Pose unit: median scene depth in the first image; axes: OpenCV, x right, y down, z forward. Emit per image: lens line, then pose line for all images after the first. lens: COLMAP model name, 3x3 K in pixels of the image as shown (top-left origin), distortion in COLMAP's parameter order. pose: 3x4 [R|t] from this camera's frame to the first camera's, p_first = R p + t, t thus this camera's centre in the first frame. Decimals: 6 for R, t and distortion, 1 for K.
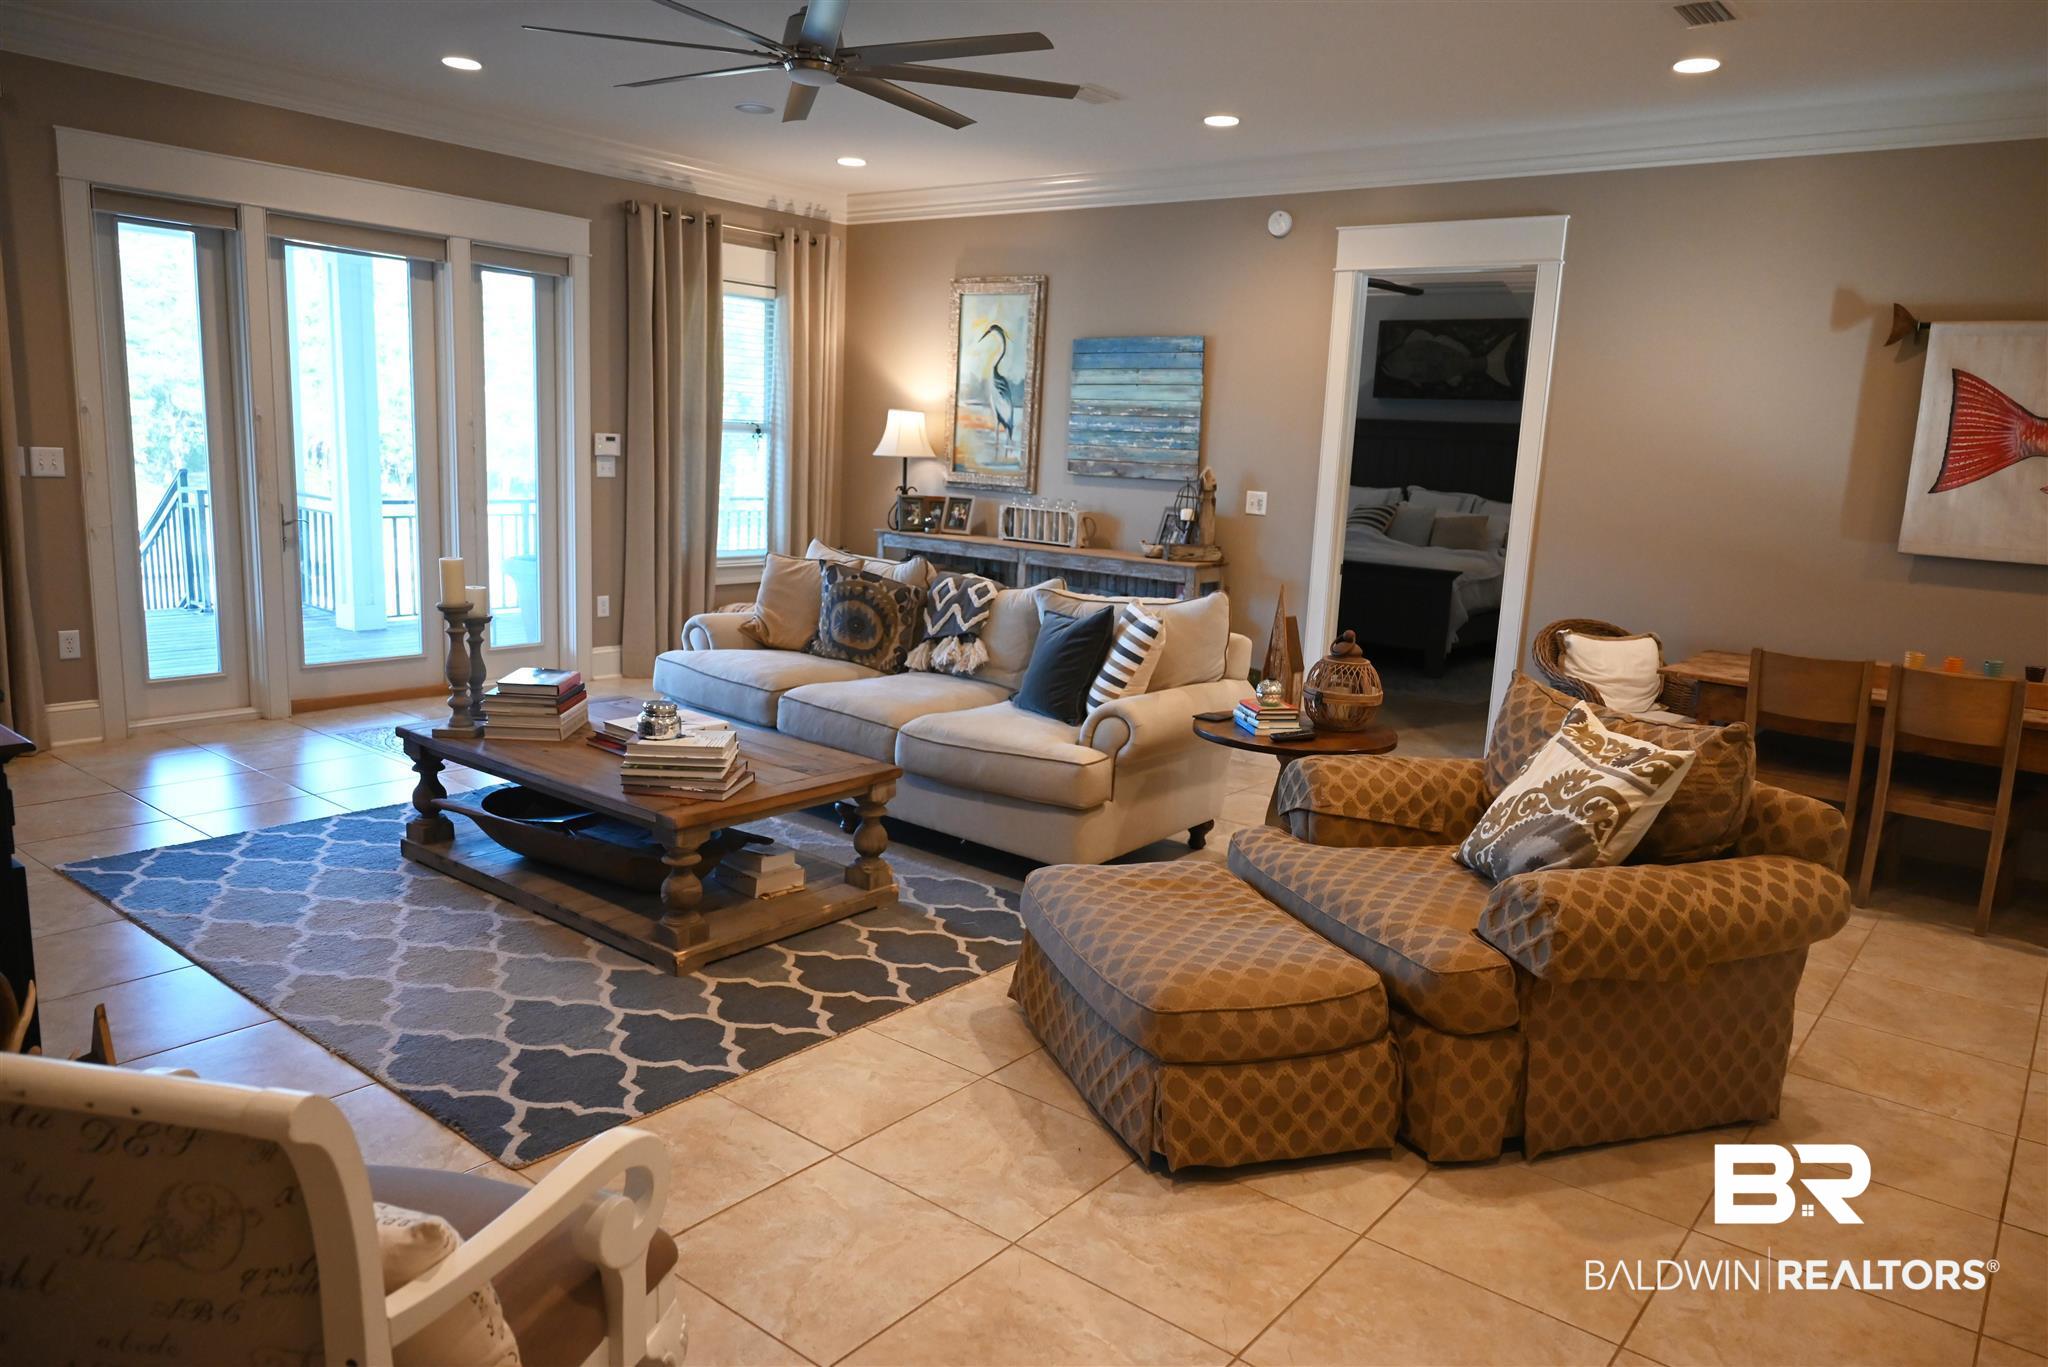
lens RADIAL K [[1380.8, 0, 1025.3], [0, 1380.8, 682.9], [0, 0, 1]] dist [0.001352, -0.000599]
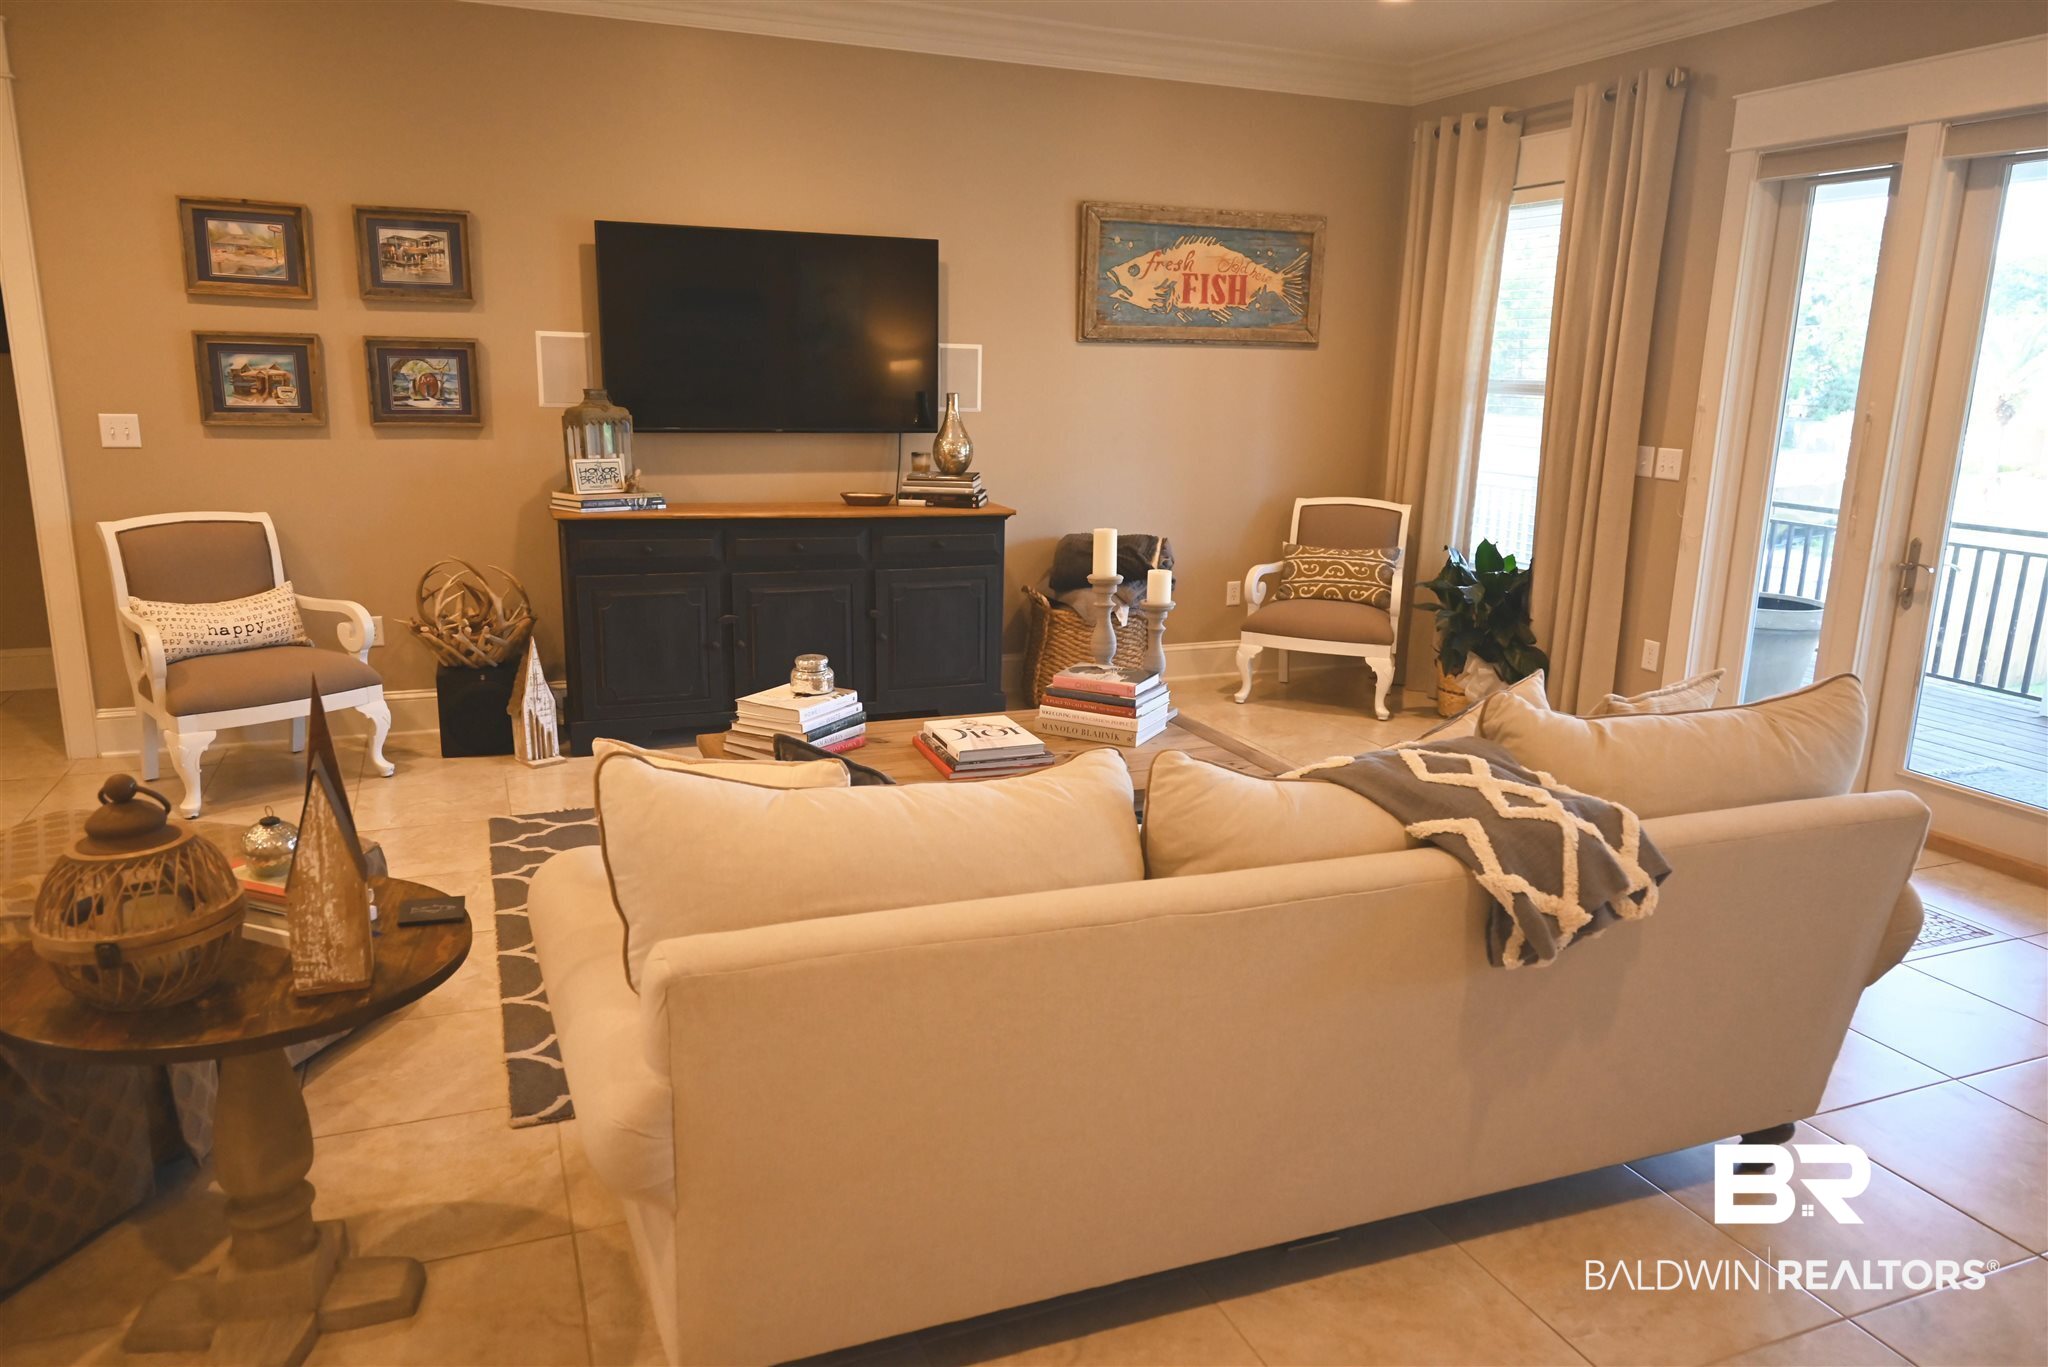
lens RADIAL K [[1380.8, 0, 1028.9], [0, 1380.8, 691.3], [0, 0, 1]] dist [0.001352, -0.000599]
pose [[-0.483309, 0.139600, -0.864248, 0.336876], [-0.204200, 0.941997, 0.266352, -0.167701], [0.851302, 0.305209, -0.426769, 1.029090]]
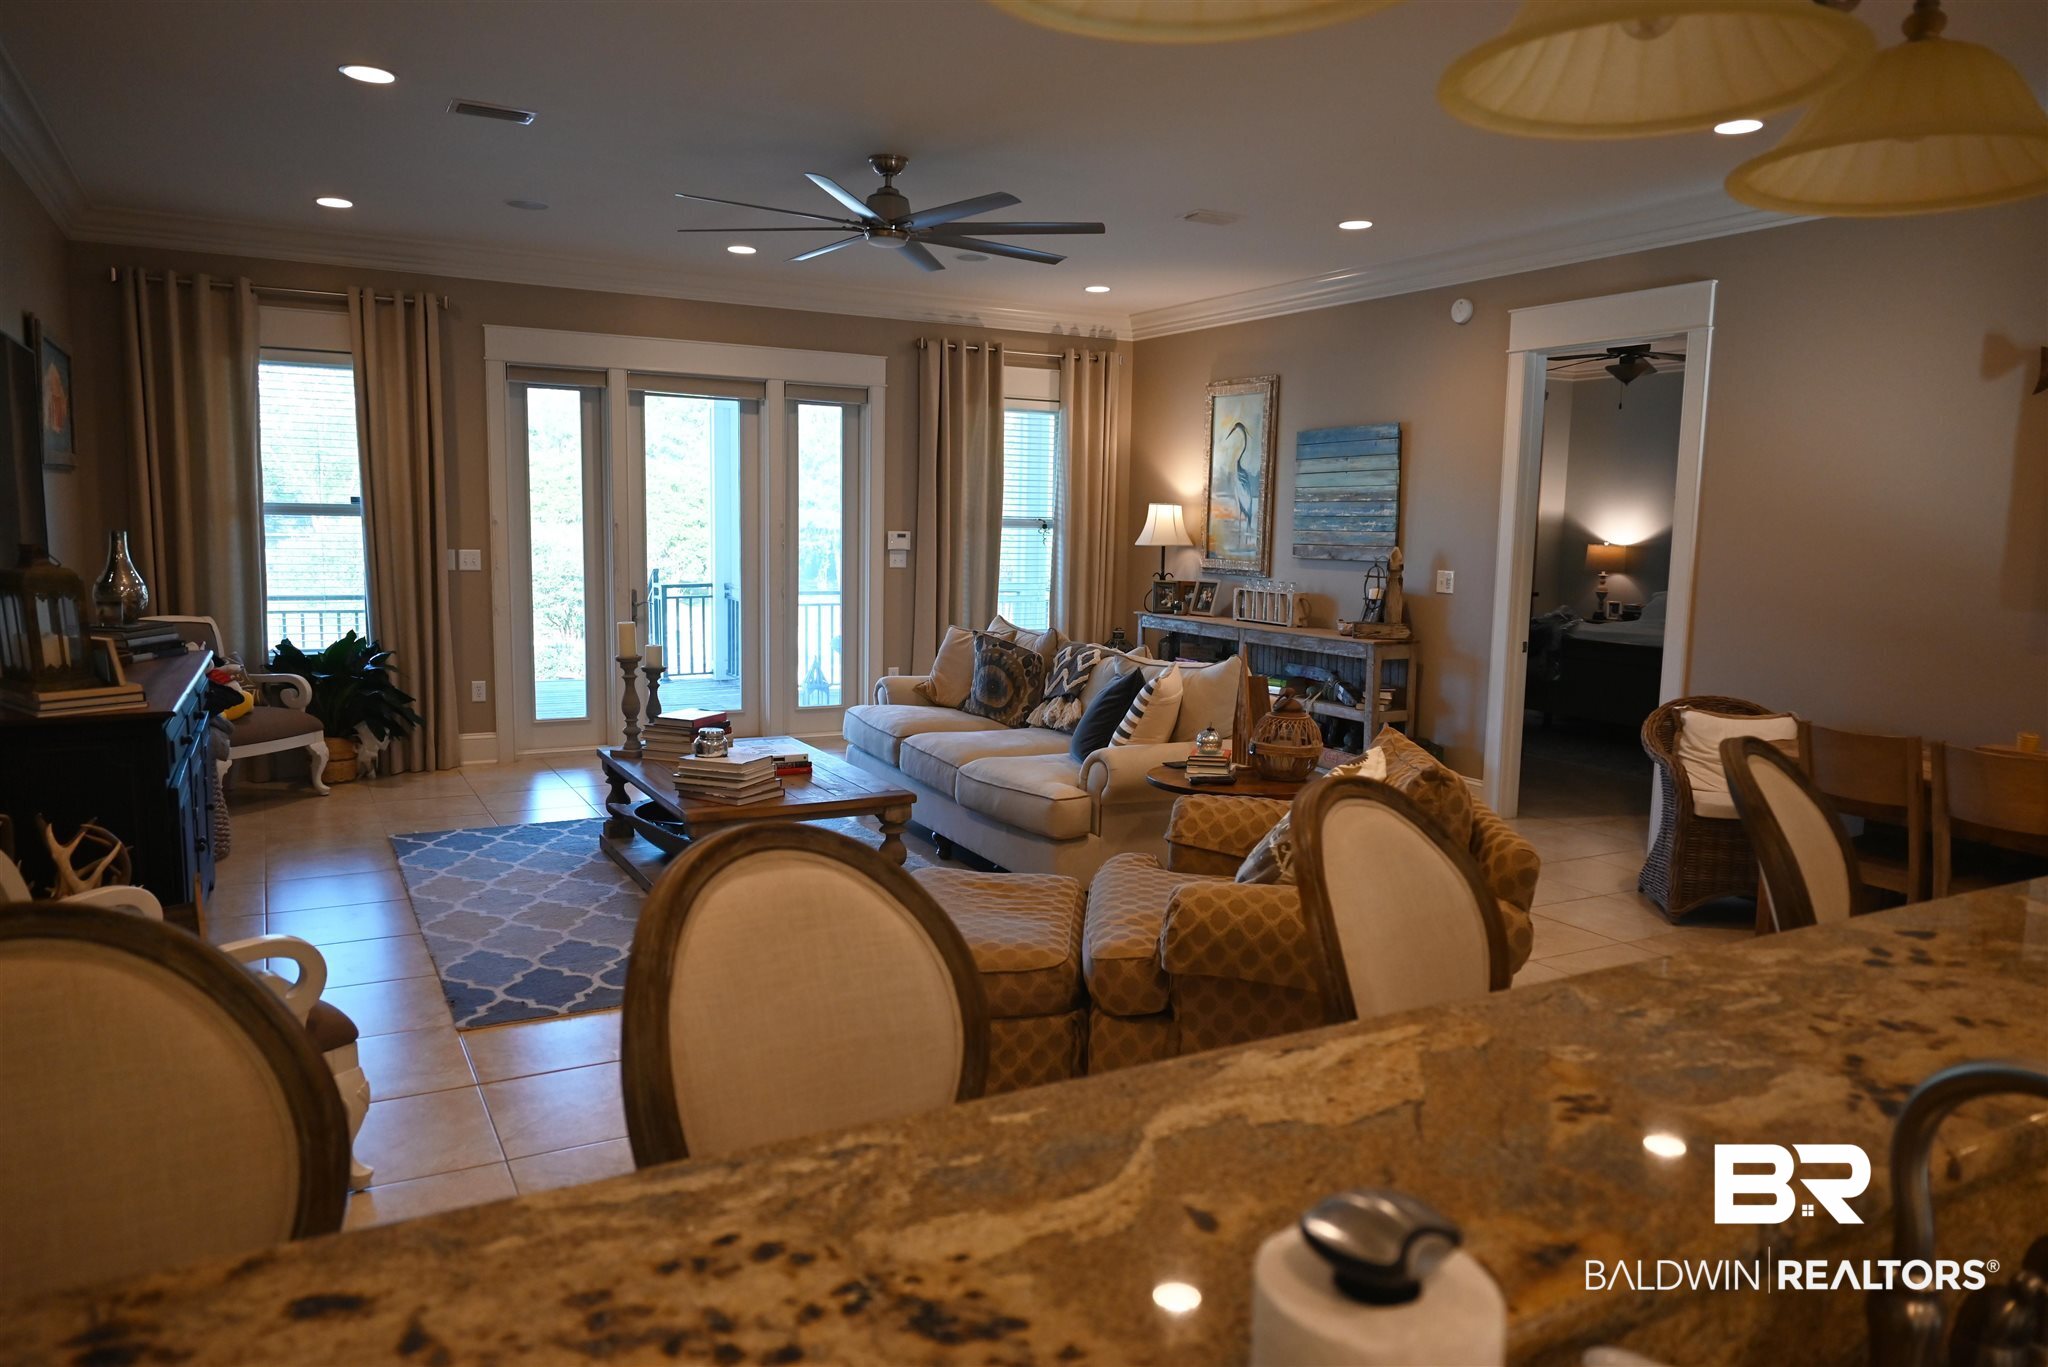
lens RADIAL K [[1380.8, 0, 1026.7], [0, 1380.8, 684.5], [0, 0, 1]] dist [0.001352, -0.000599]
pose [[0.921039, 0.017064, -0.389097, 0.342870], [-0.044521, 0.997104, -0.061659, 0.025924], [0.386918, 0.074114, 0.919131, -0.056562]]
